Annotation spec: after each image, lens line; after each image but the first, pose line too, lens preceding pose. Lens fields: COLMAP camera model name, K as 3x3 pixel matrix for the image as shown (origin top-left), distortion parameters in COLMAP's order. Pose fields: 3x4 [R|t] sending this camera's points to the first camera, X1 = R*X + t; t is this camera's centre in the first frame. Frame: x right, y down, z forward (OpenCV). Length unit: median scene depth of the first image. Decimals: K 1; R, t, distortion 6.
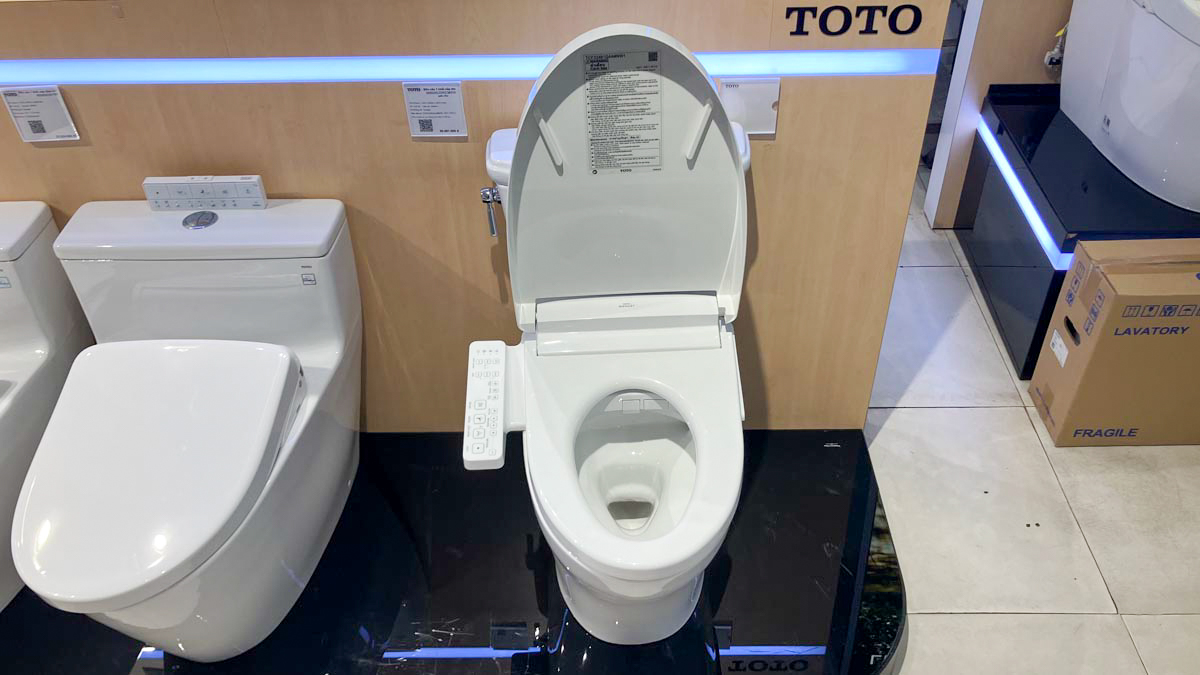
lens RADIAL K [[972.6, 0, 615.1], [0, 972.6, 281.8], [0, 0, 1]] dist [-0.005126, 0.015164]
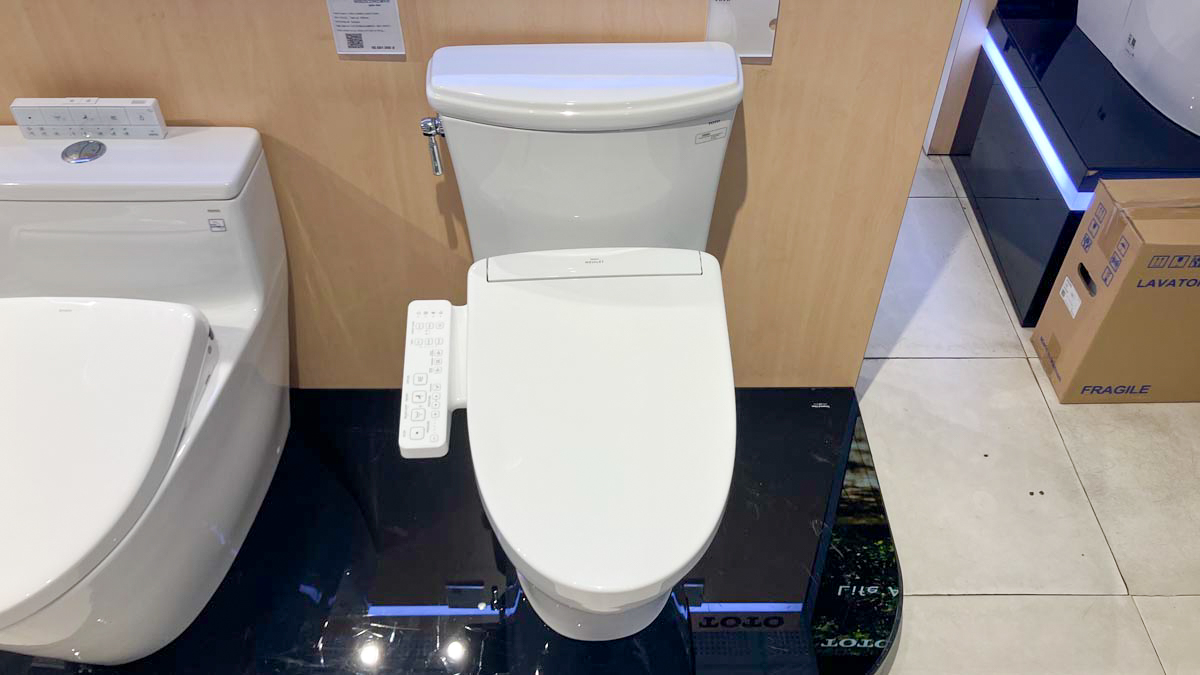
lens RADIAL K [[972.6, 0, 615.1], [0, 972.6, 281.8], [0, 0, 1]] dist [-0.005126, 0.015164]
pose [[0.999438, 0.007139, 0.032744, 0.002505], [-0.010325, 0.995115, 0.098180, -0.038038], [-0.031883, -0.098463, 0.994630, 0.139795]]
